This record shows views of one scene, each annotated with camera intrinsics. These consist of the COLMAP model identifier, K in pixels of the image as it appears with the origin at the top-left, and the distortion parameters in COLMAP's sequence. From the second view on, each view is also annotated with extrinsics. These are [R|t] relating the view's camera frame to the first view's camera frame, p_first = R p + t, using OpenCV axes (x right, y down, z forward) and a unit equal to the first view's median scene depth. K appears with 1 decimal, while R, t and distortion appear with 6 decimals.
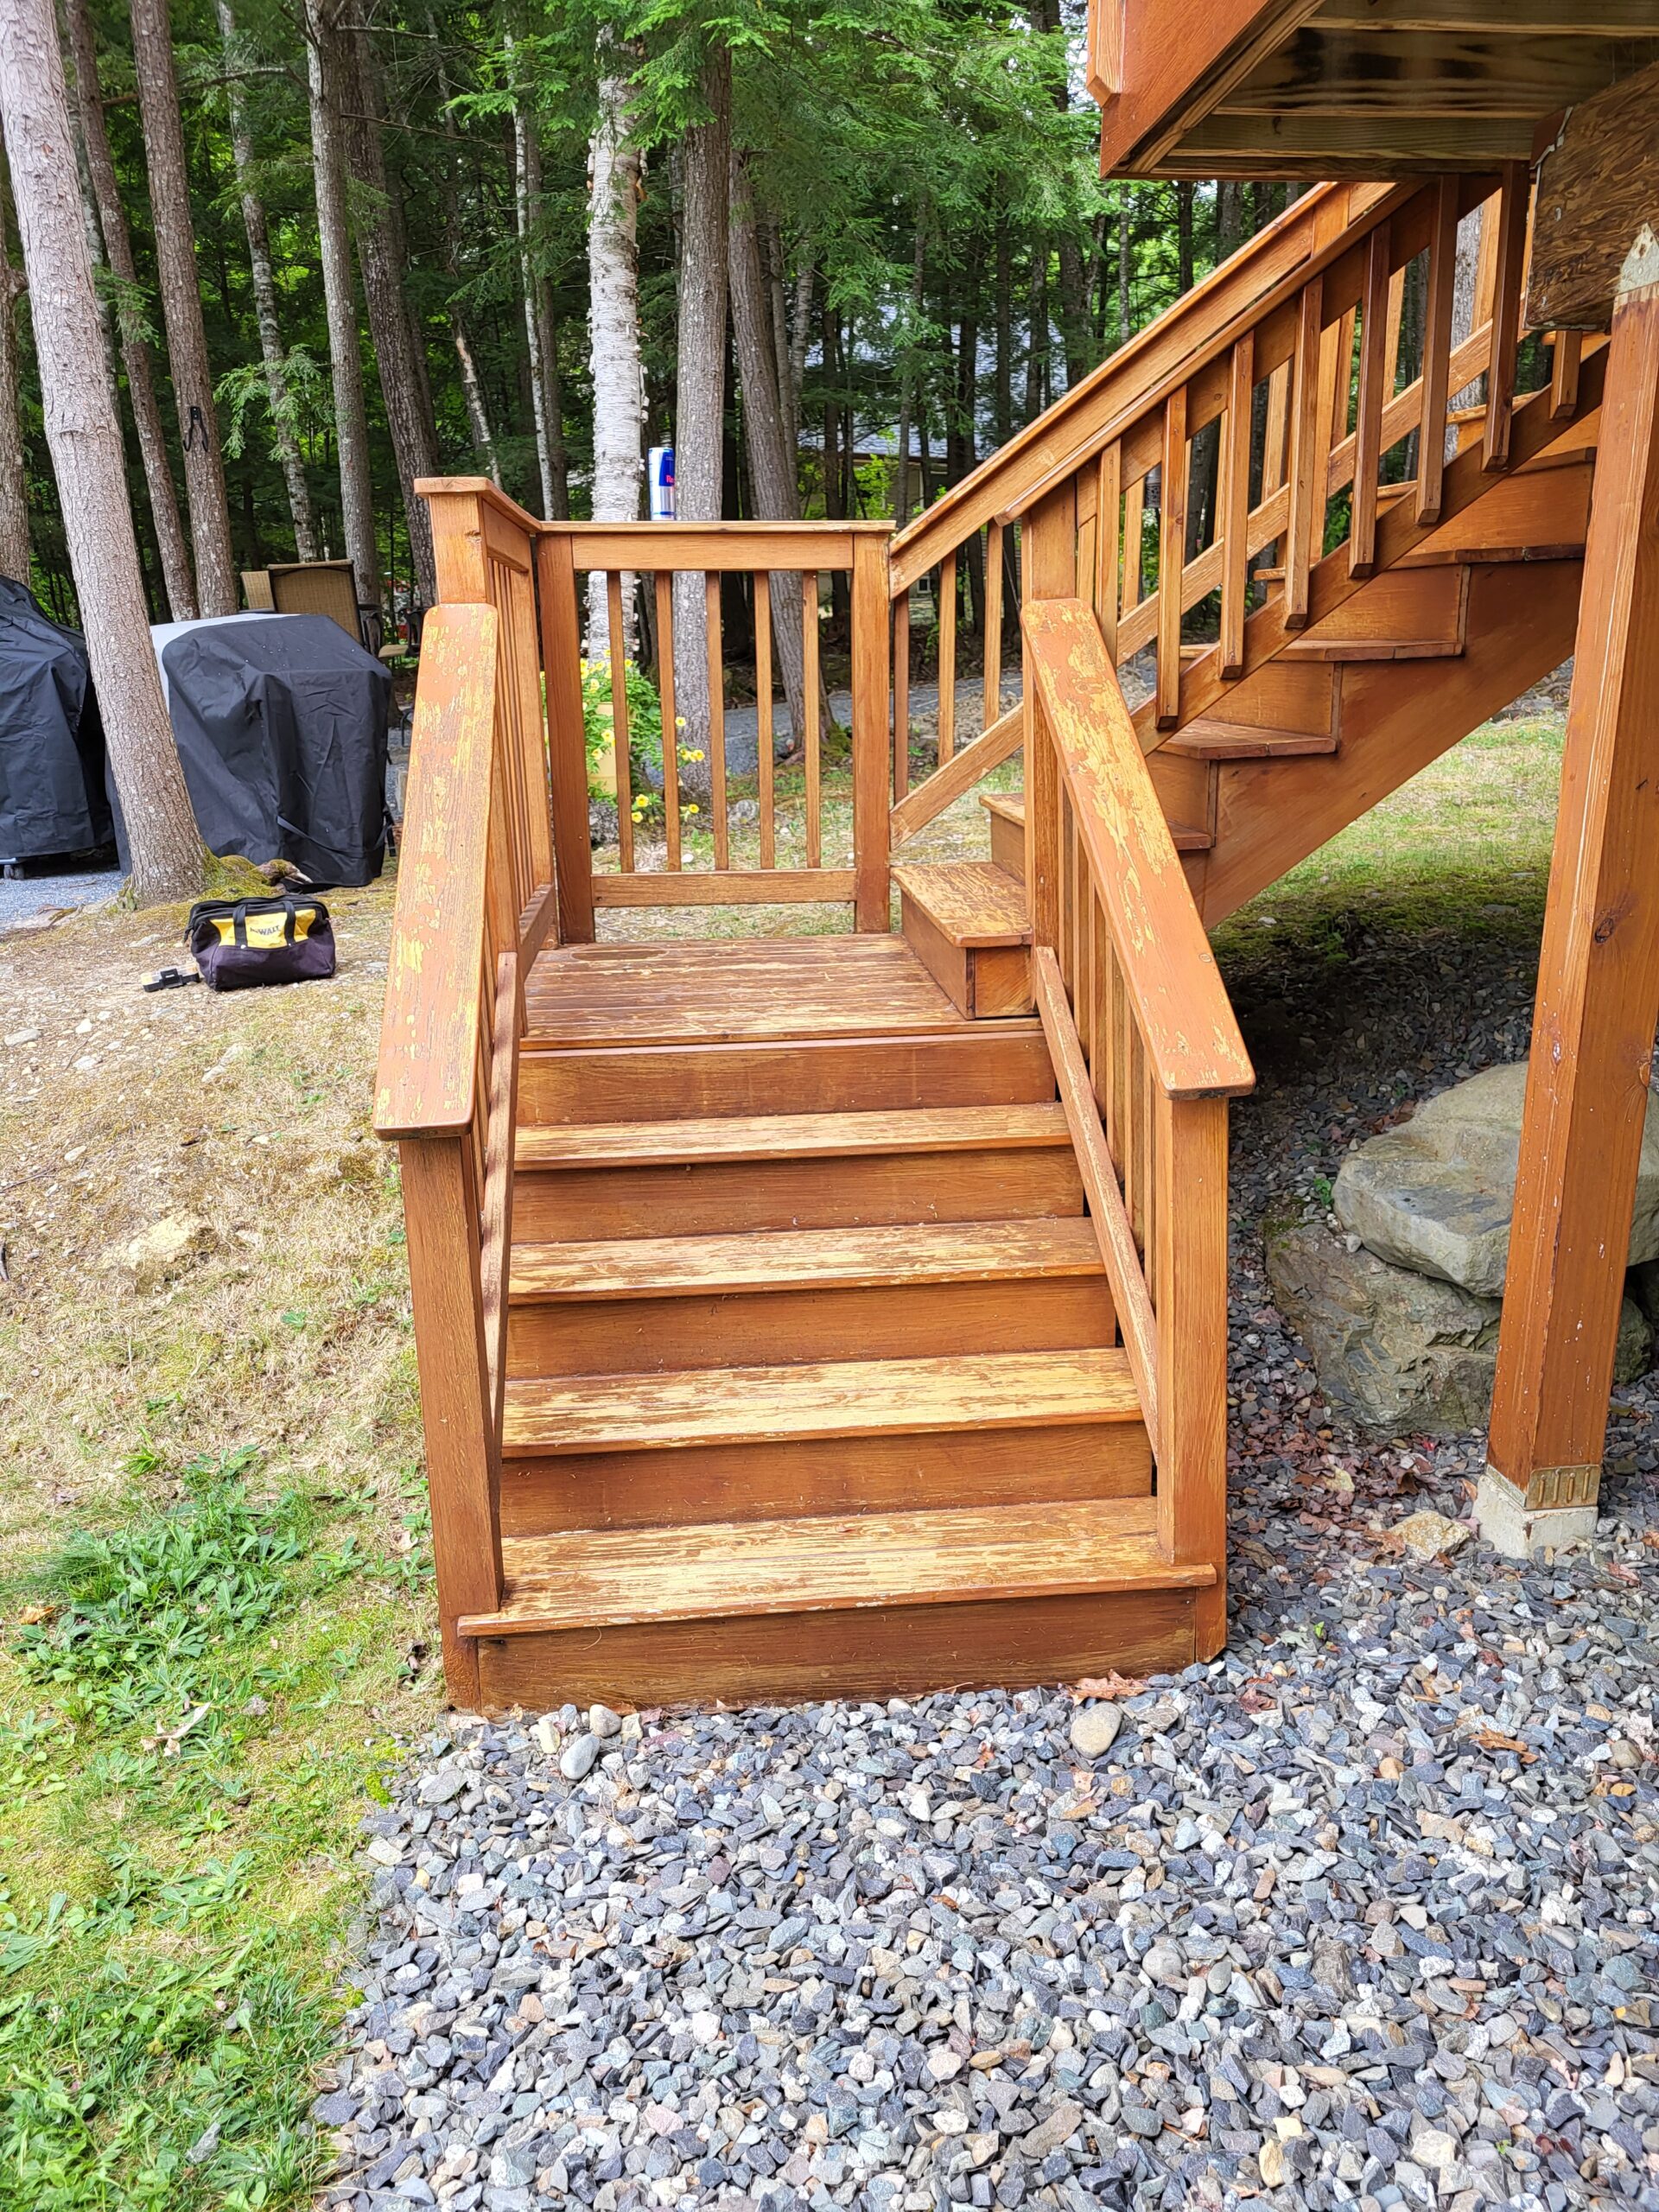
lens RADIAL K [[1678.3, 0, 842.3], [0, 1678.3, 1123.8], [0, 0, 1]] dist [0.053414, -0.040615]
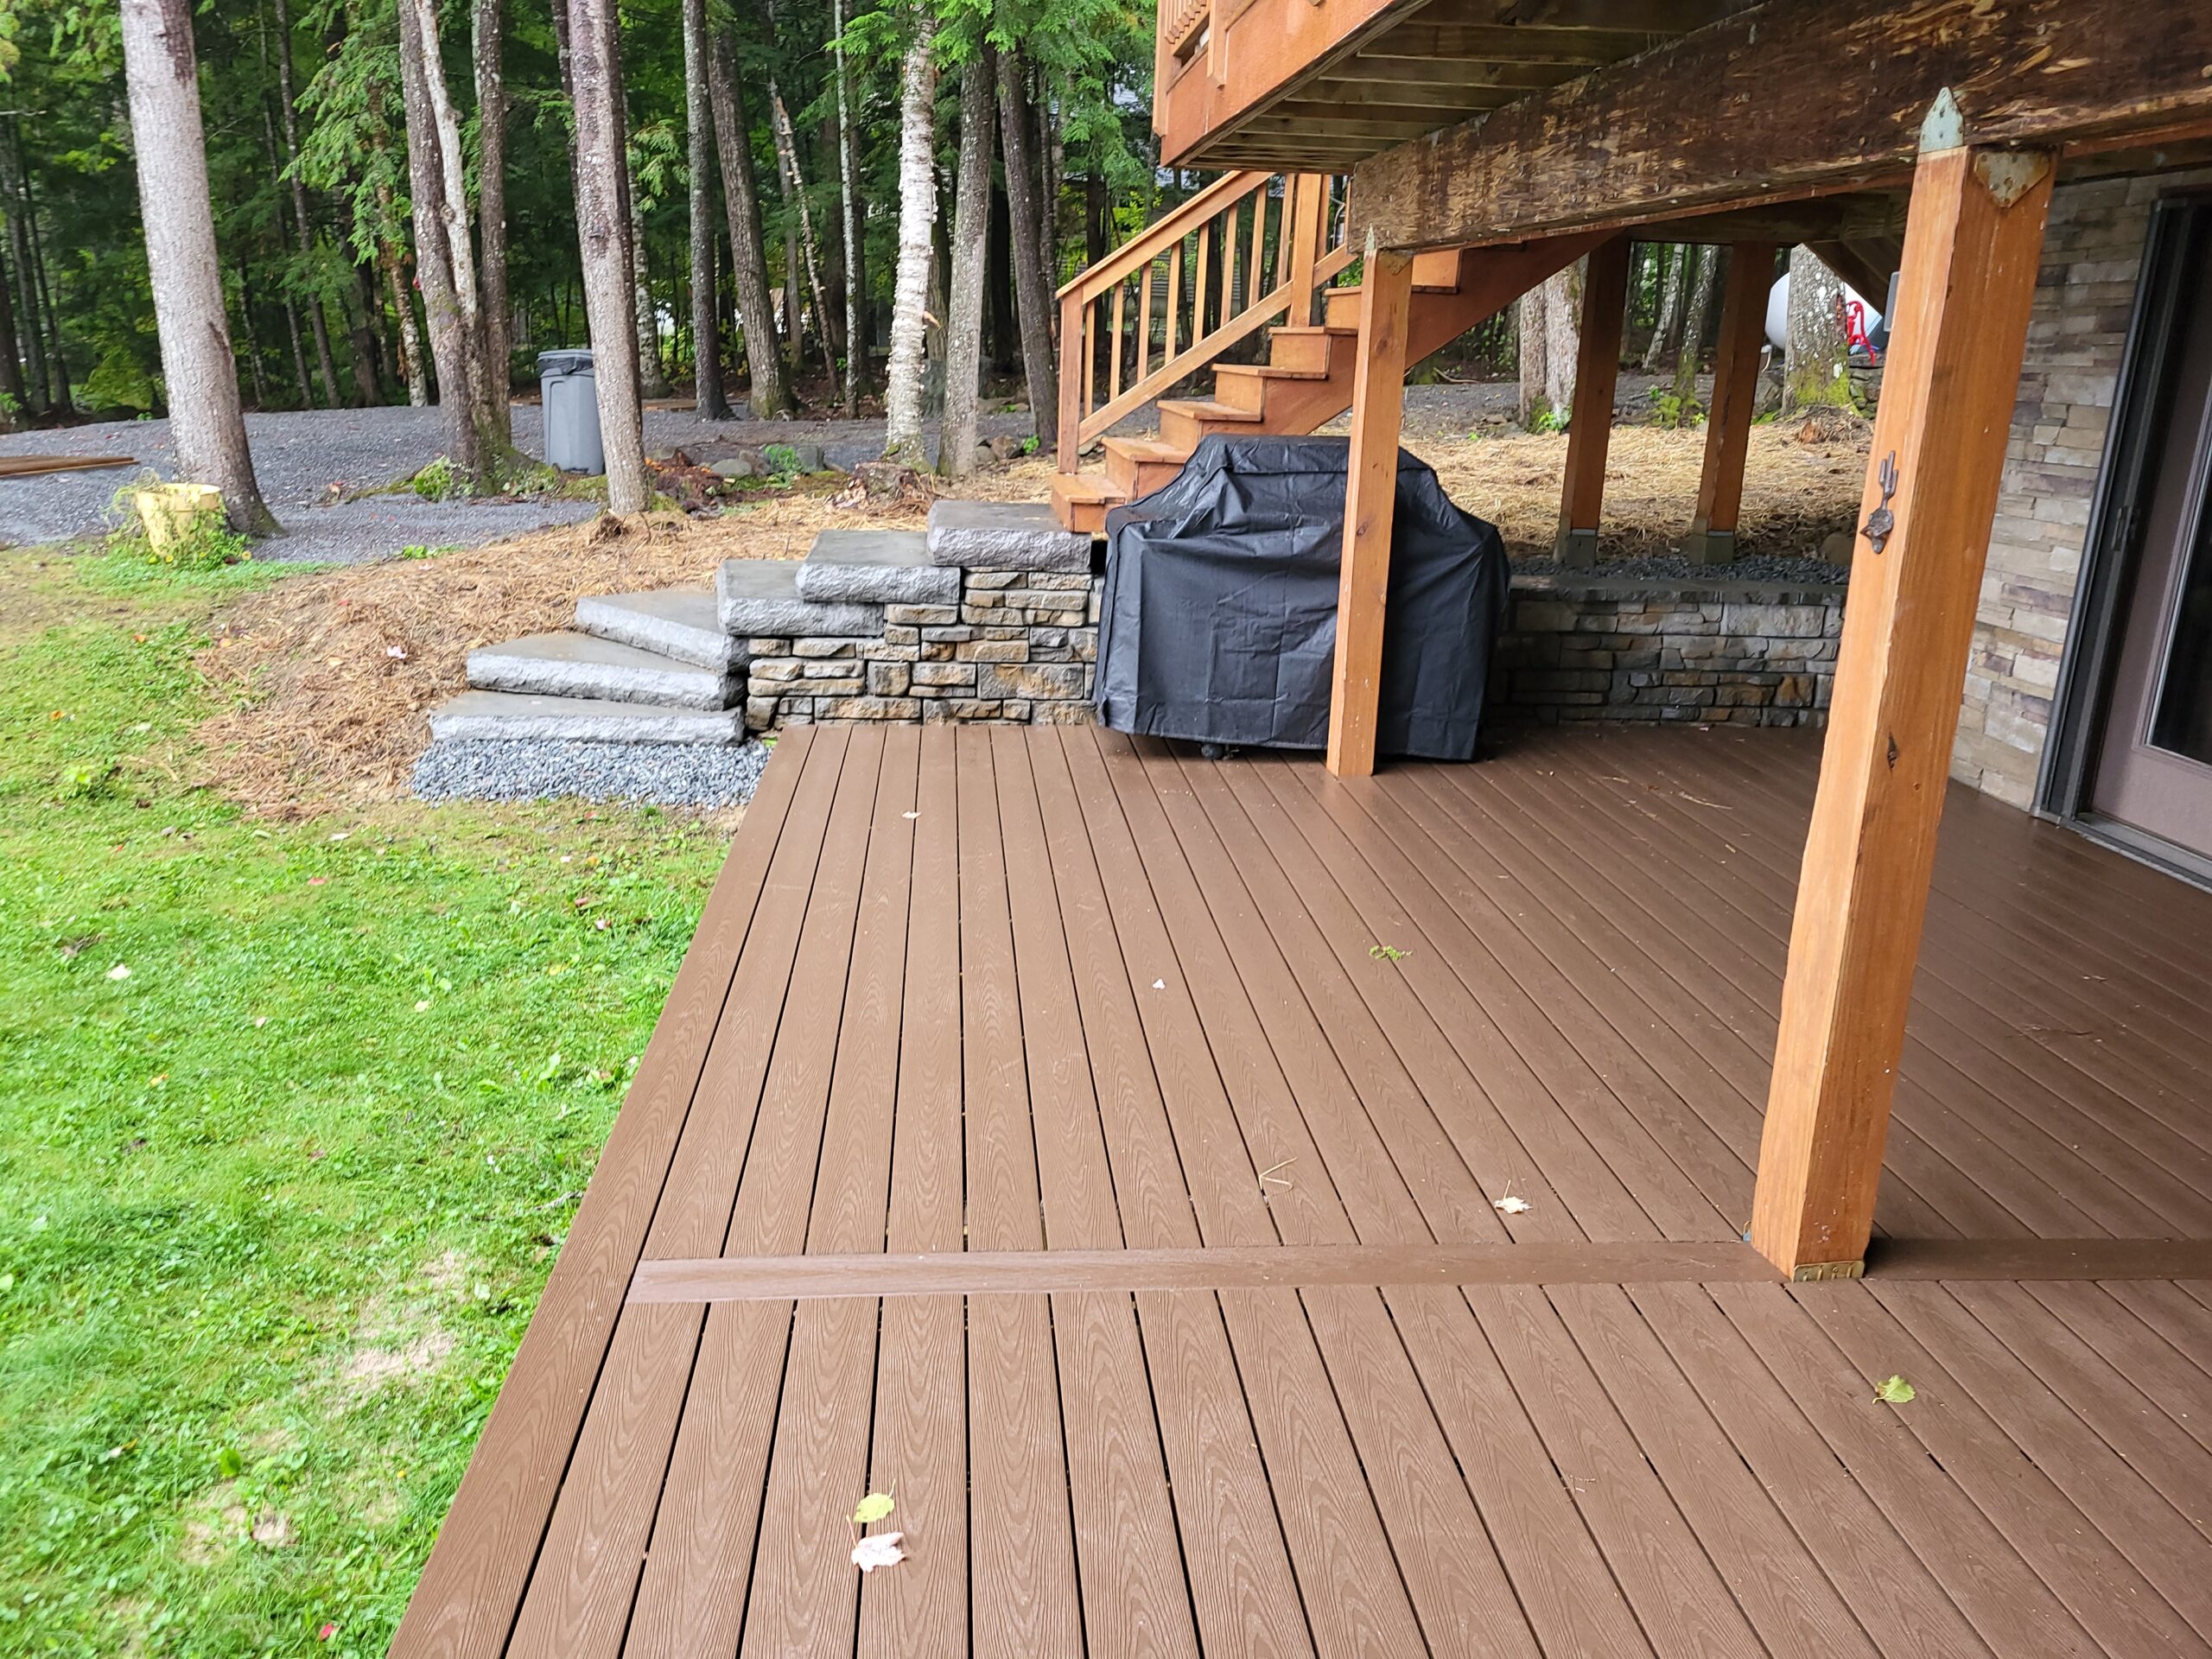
lens RADIAL K [[1678.3, 0, 1078.5], [0, 1678.3, 819.0], [0, 0, 1]] dist [0.053414, -0.040615]
pose [[0.999159, 0.039701, -0.010244, 0.049777], [-0.039764, 0.999191, -0.006093, 0.123398], [0.009994, 0.006495, 0.999929, -0.511729]]
